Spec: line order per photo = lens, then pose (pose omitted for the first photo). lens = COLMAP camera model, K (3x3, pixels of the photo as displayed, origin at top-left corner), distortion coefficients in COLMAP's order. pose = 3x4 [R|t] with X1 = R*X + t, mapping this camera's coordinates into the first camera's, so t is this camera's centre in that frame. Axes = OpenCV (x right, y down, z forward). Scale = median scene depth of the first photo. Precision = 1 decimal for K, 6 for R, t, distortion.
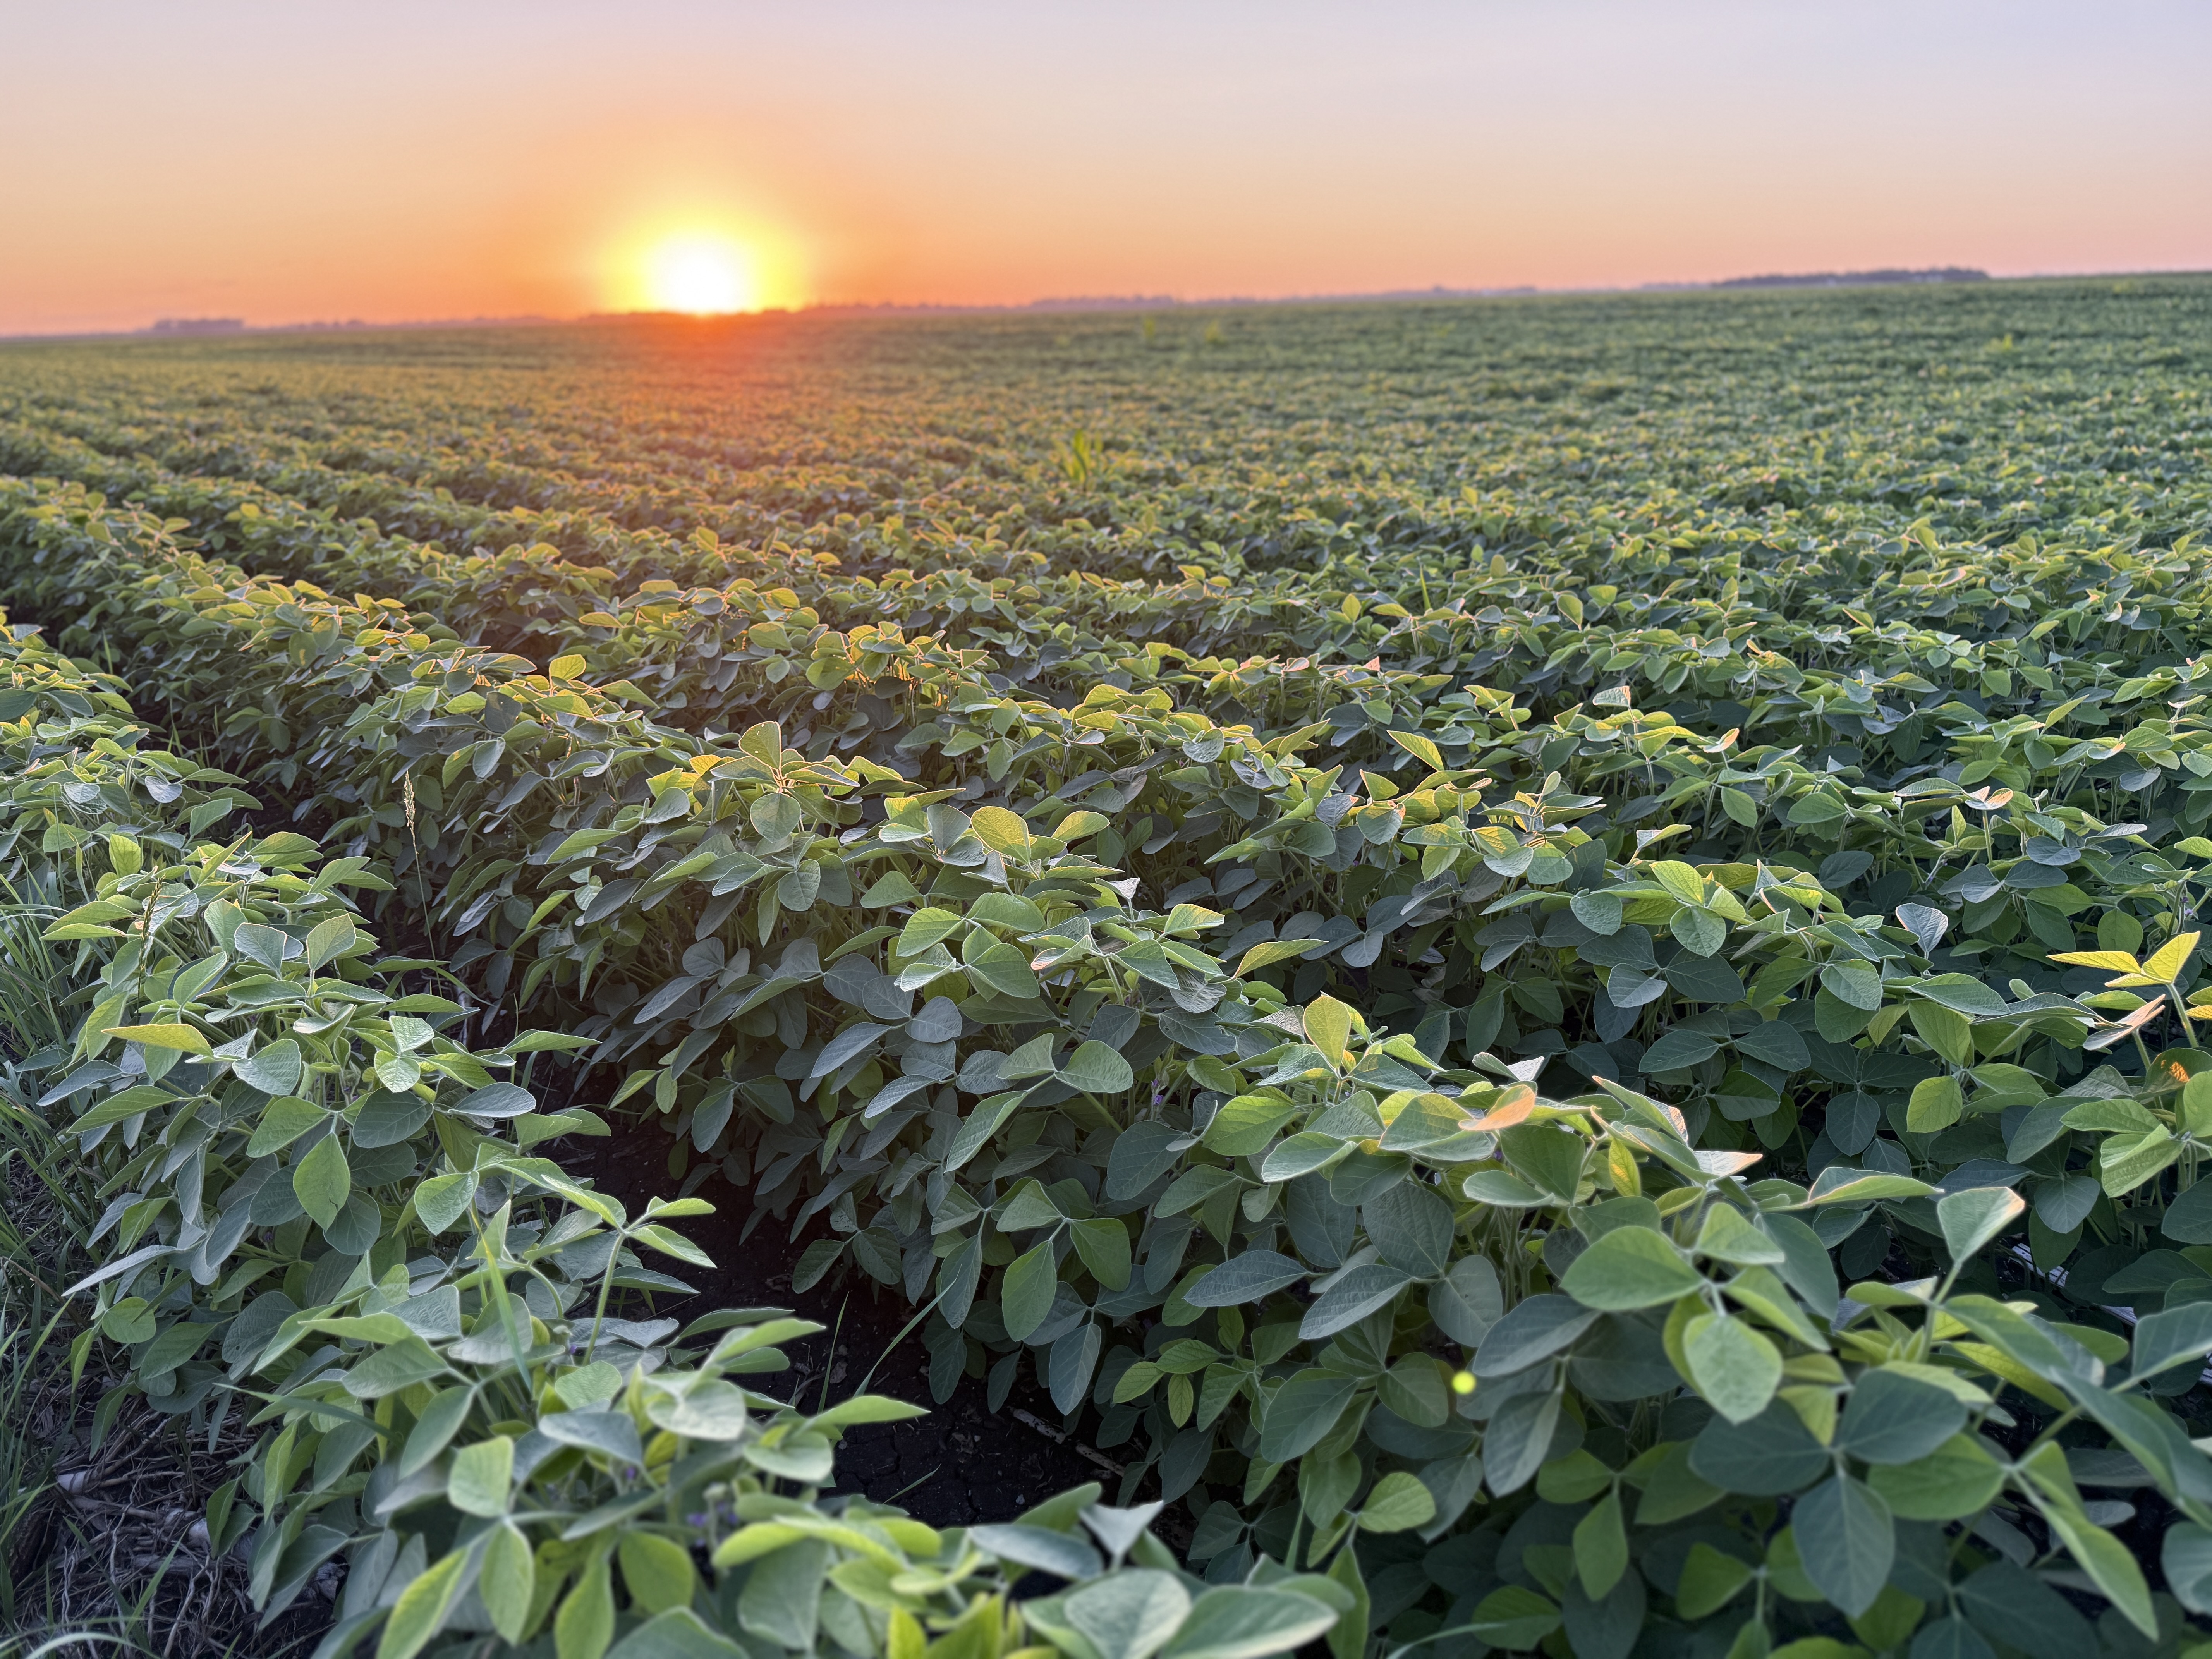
lens RADIAL K [[1559.4, 0, 1084.6], [0, 1559.4, 831.0], [0, 0, 1]] dist [0.084504, -0.108287]
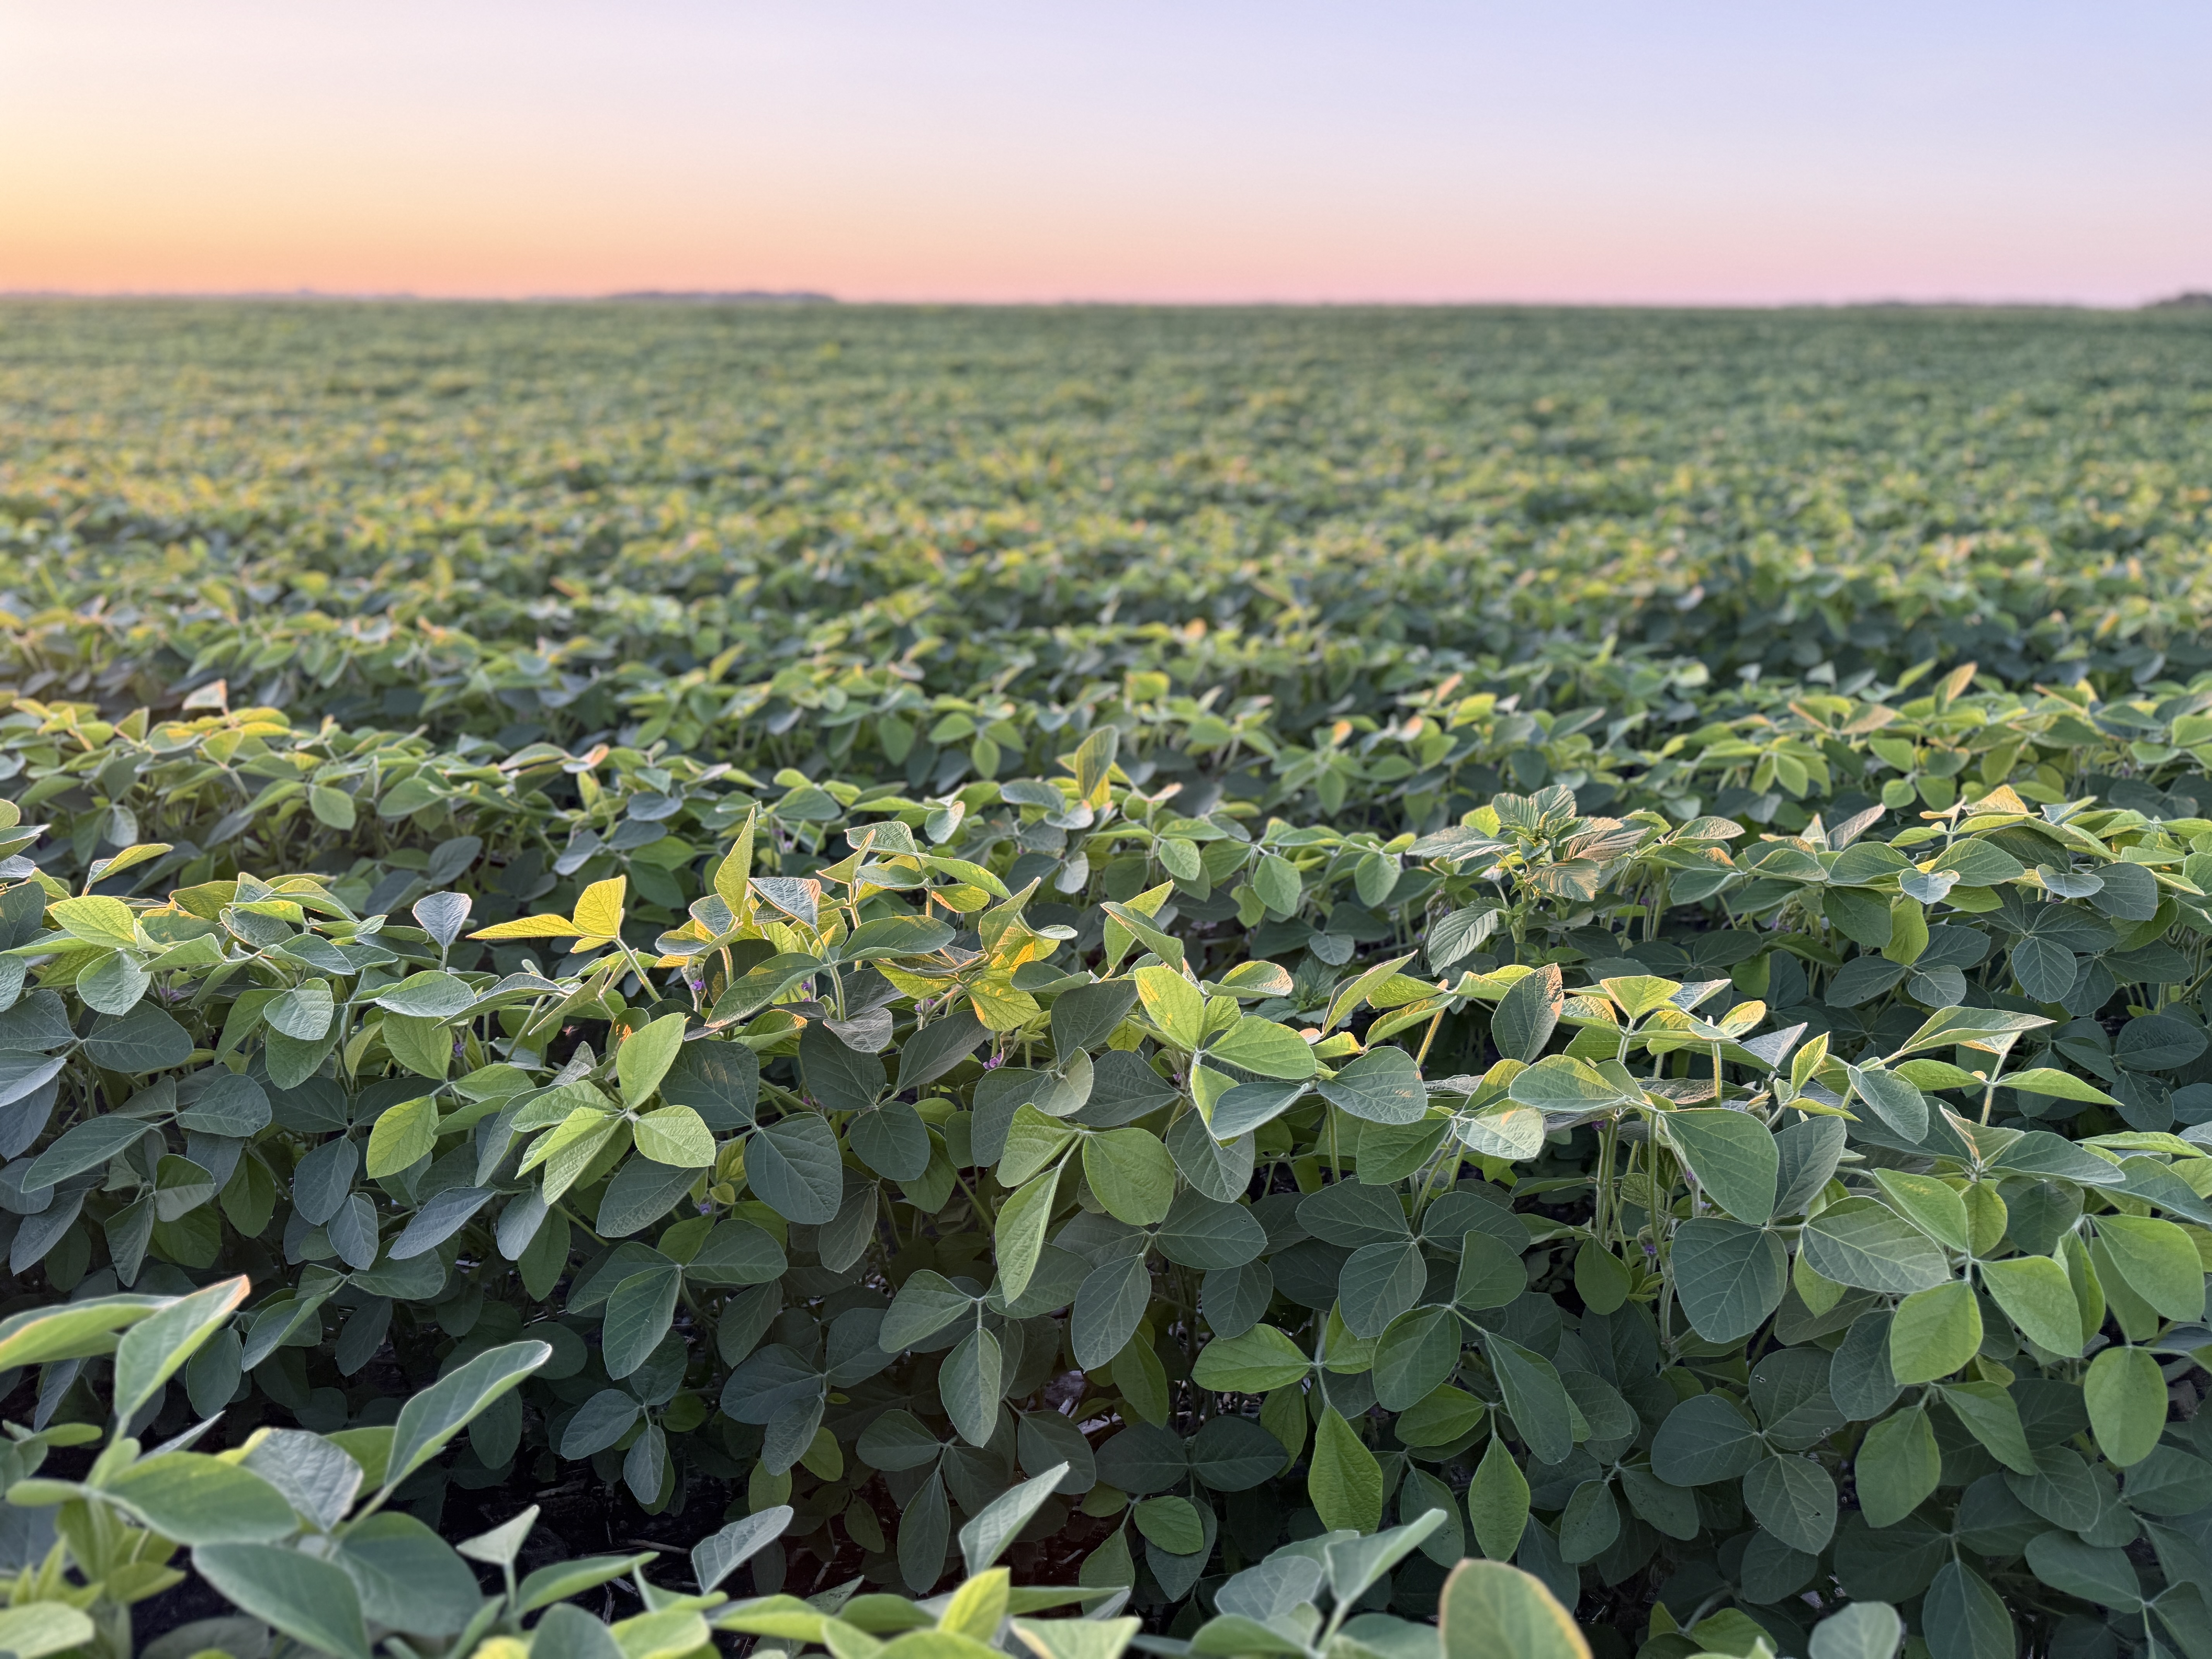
lens RADIAL K [[1552.9, 0, 1110.6], [0, 1552.9, 847.5], [0, 0, 1]] dist [0.084795, -0.109289]
pose [[0.794749, -0.167863, 0.583263, 0.224031], [0.165477, 0.984515, 0.057865, 0.022926], [-0.583945, 0.050529, 0.810219, 0.067730]]
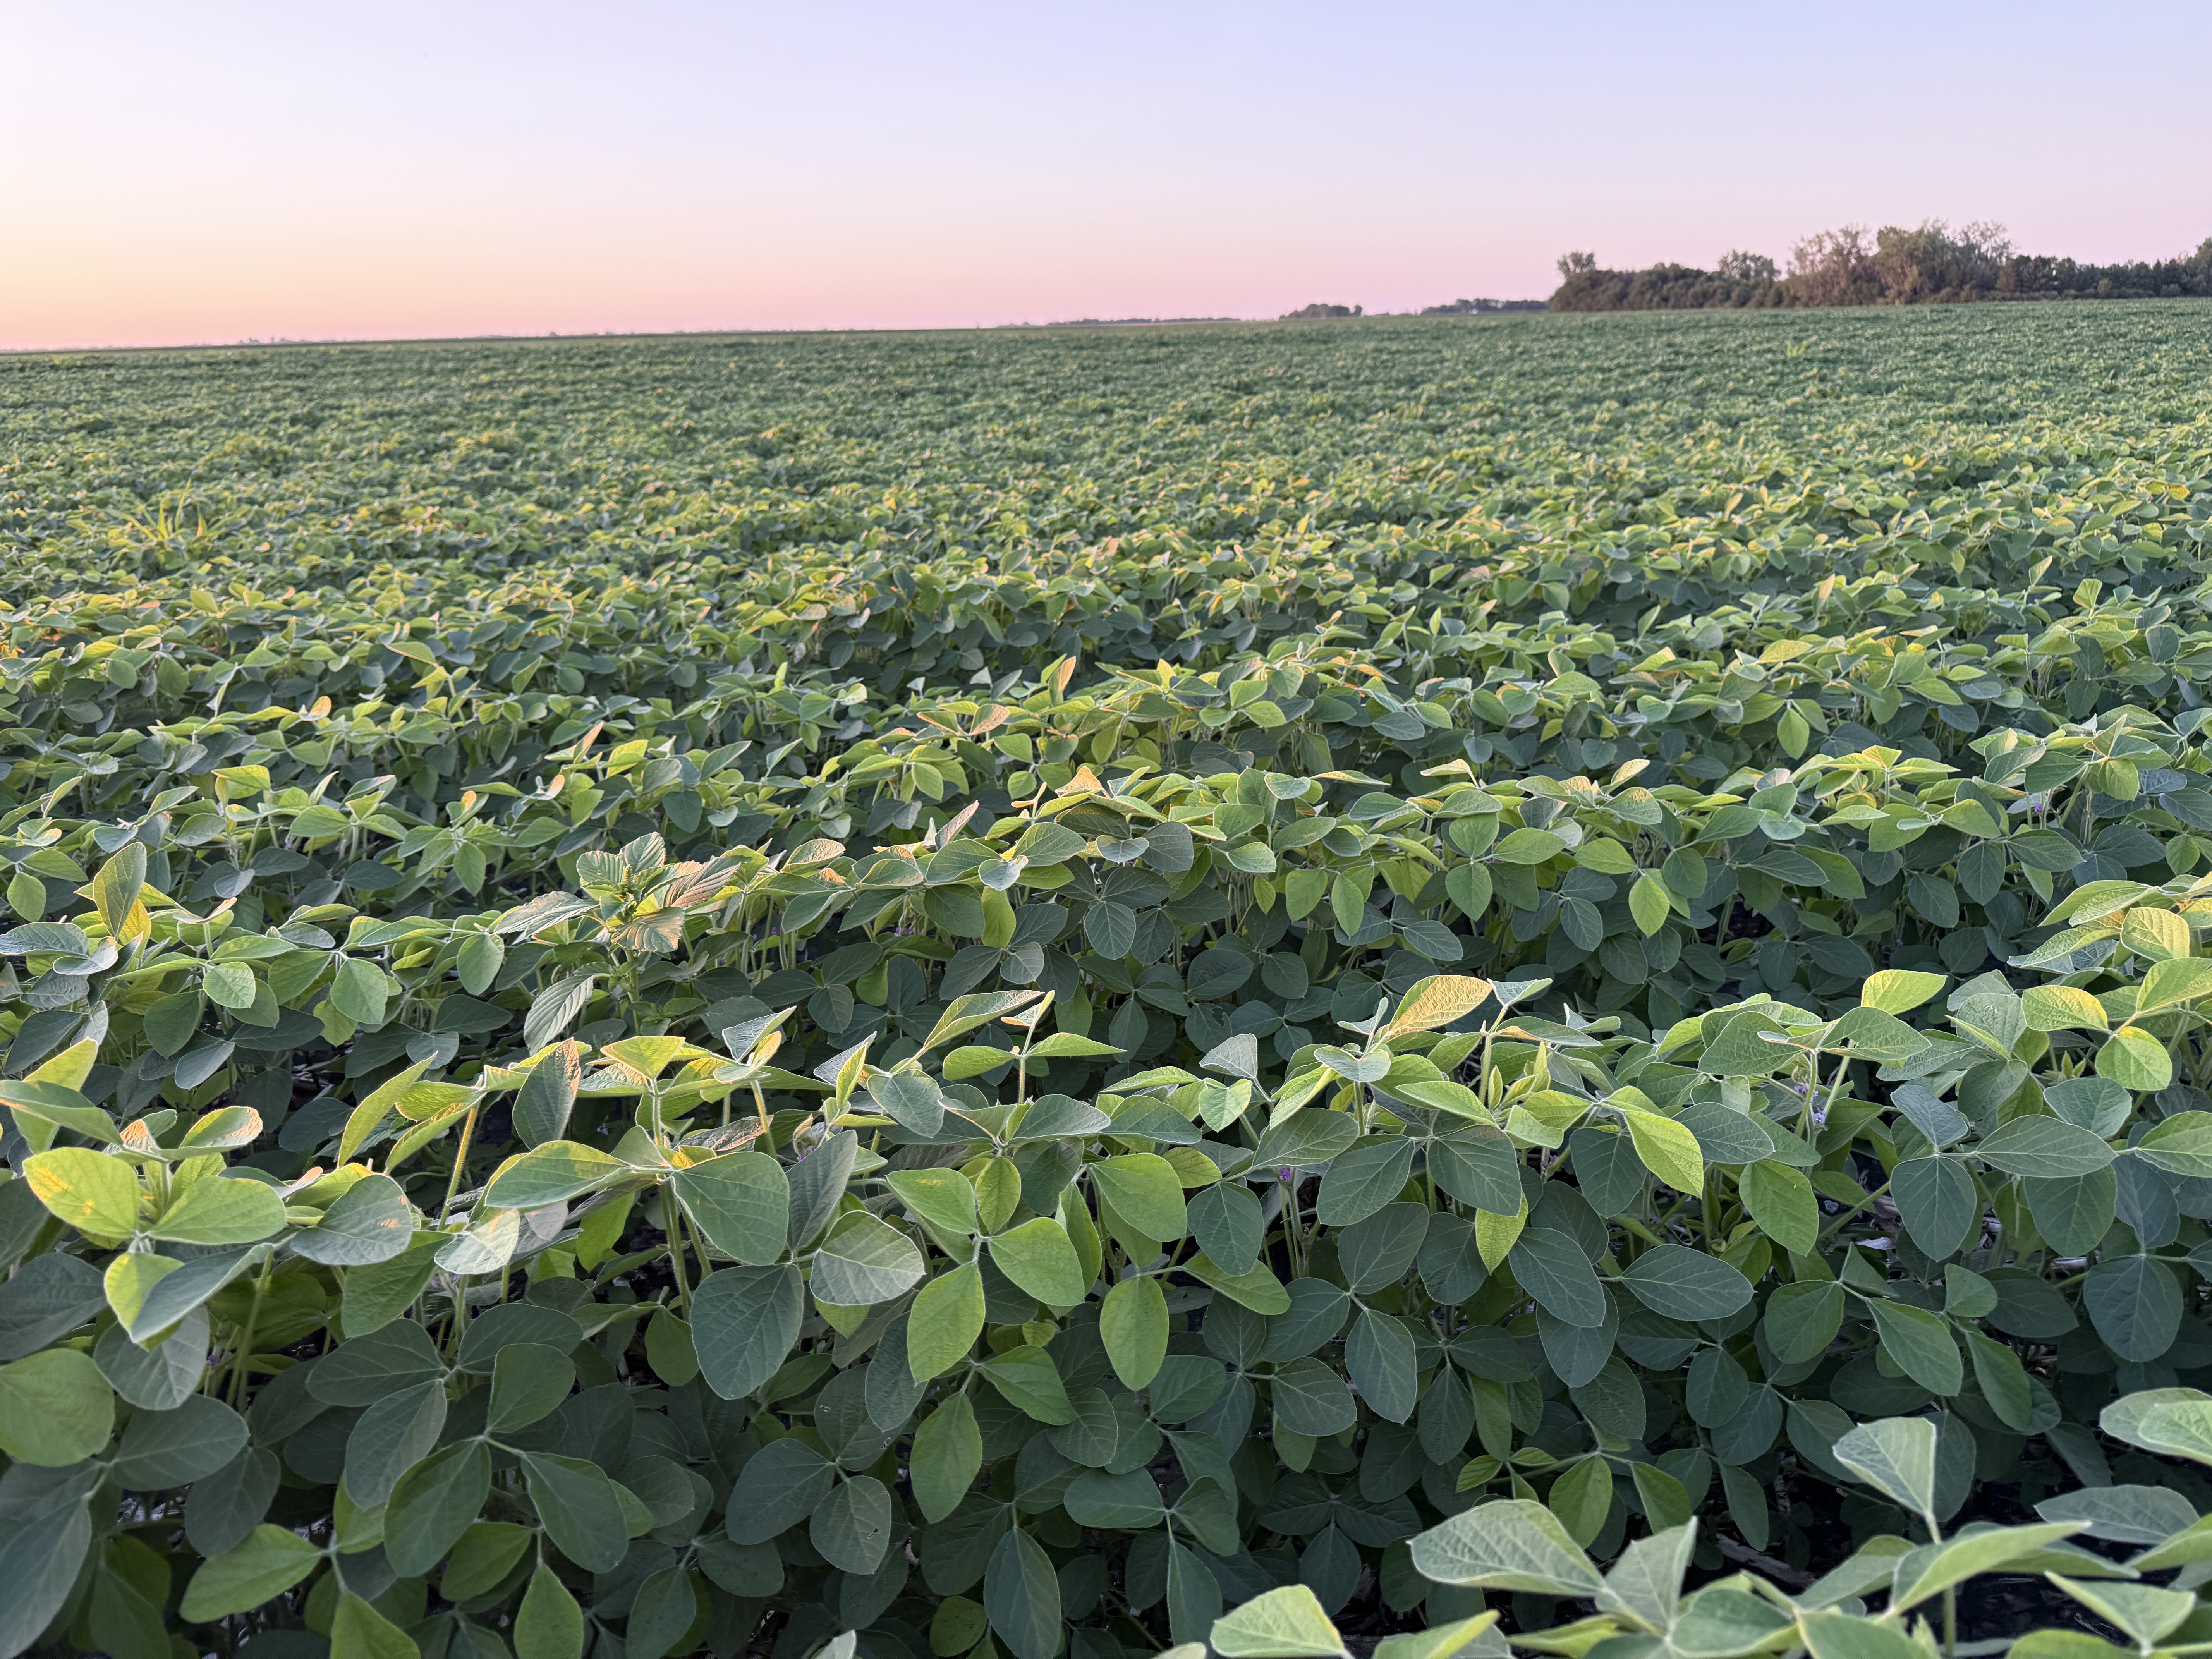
lens RADIAL K [[1577.9, 0, 1129.2], [0, 1577.9, 825.2], [0, 0, 1]] dist [0.009550, -0.006052]
pose [[0.442714, -0.252033, 0.860514, 0.293595], [0.293072, 0.947648, 0.126775, 0.038305], [-0.847416, 0.196067, 0.493401, 0.008573]]
